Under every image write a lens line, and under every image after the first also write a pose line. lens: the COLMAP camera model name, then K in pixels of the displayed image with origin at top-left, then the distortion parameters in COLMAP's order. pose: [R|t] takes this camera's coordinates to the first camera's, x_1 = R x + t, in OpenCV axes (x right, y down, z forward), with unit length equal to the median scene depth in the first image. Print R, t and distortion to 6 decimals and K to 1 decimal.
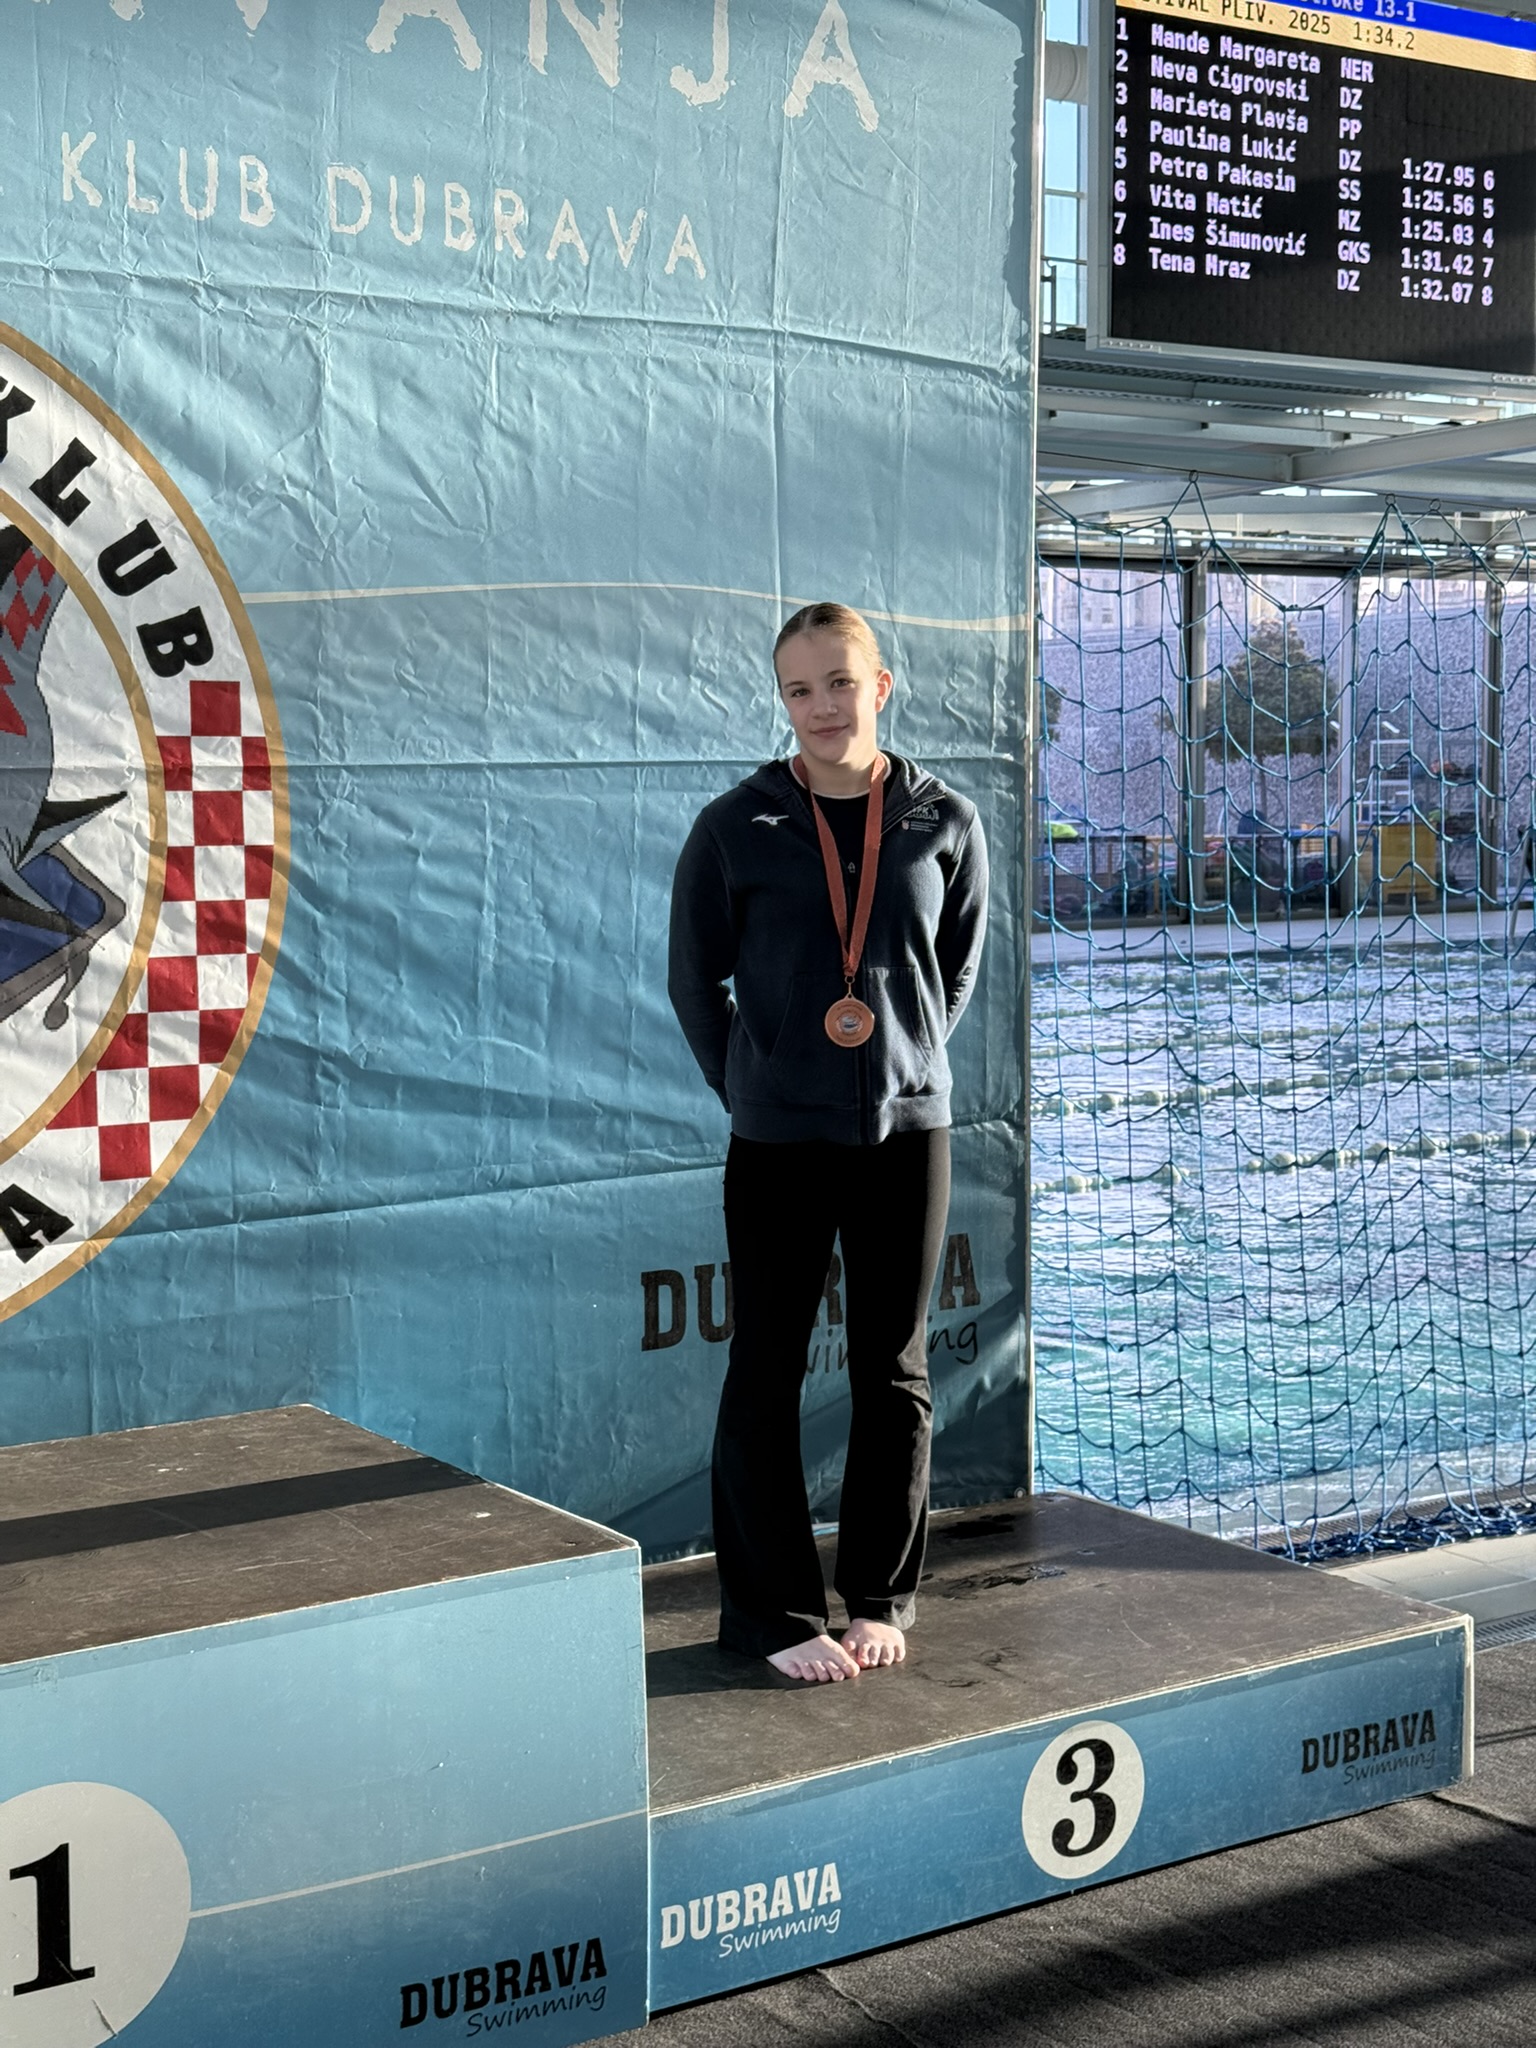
lens RADIAL K [[2880.4, 0, 794.5], [0, 2880.4, 1029.5], [0, 0, 1]] dist [0.139806, 0.000000]
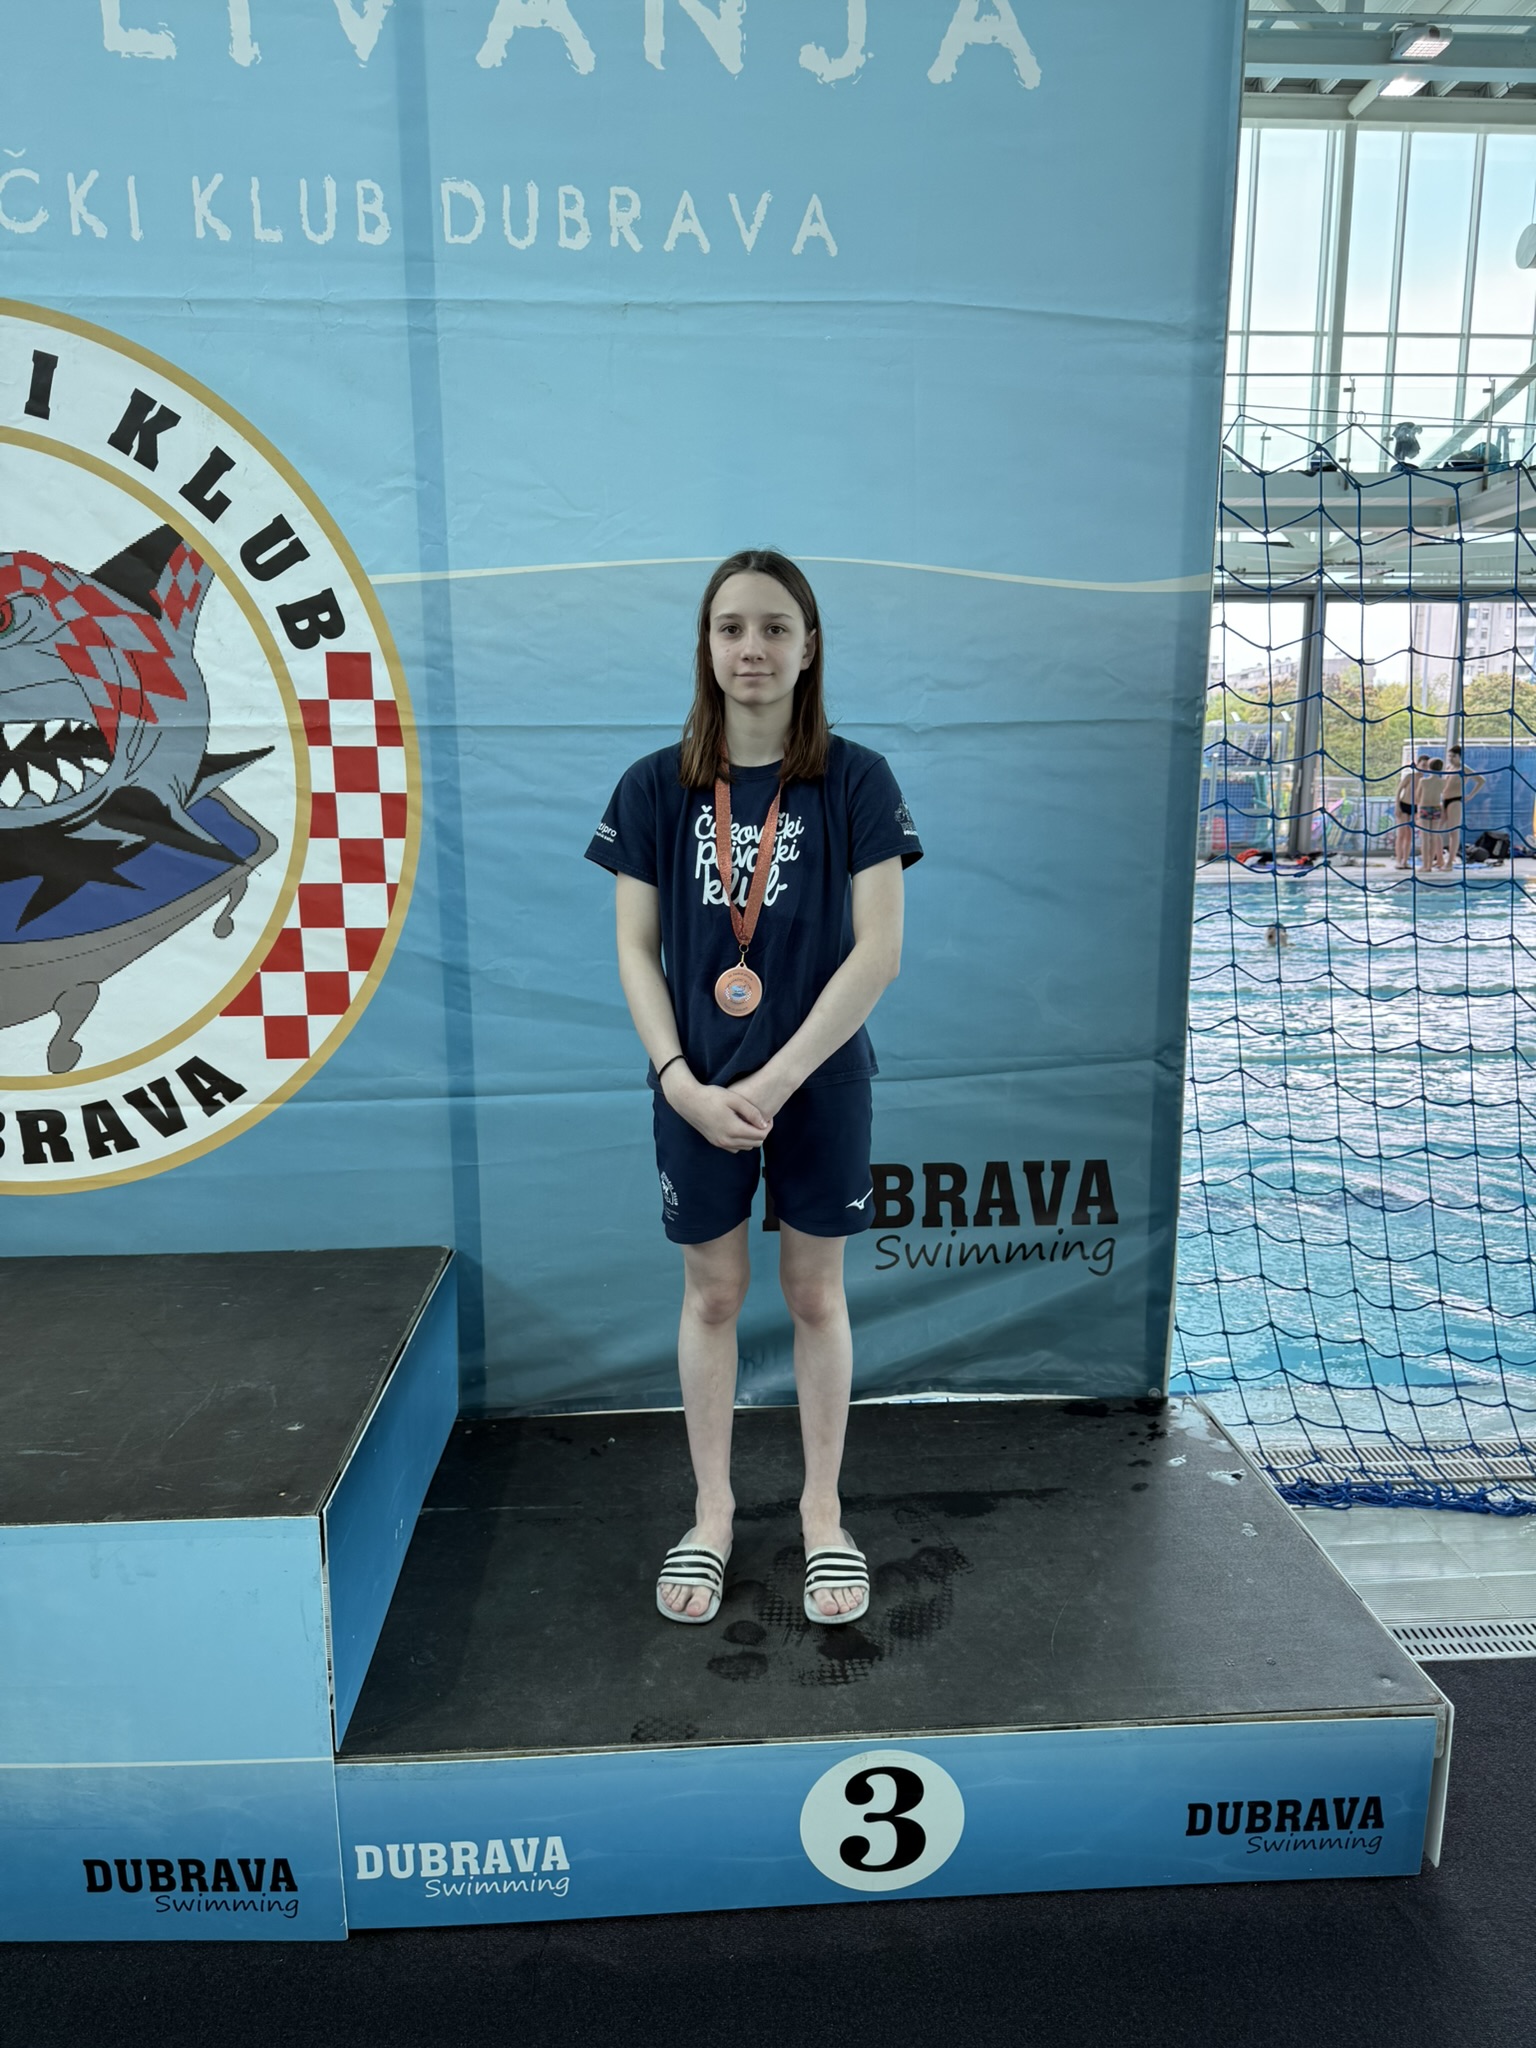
lens RADIAL K [[1439.0, 0, 769.6], [0, 1439.0, 1045.3], [0, 0, 1]] dist [0.061897, -0.067554]
pose [[0.865540, 0.099085, -0.490940, 0.259211], [-0.047650, 0.992080, 0.116220, -0.037263], [0.498567, -0.077200, 0.863407, 0.556839]]
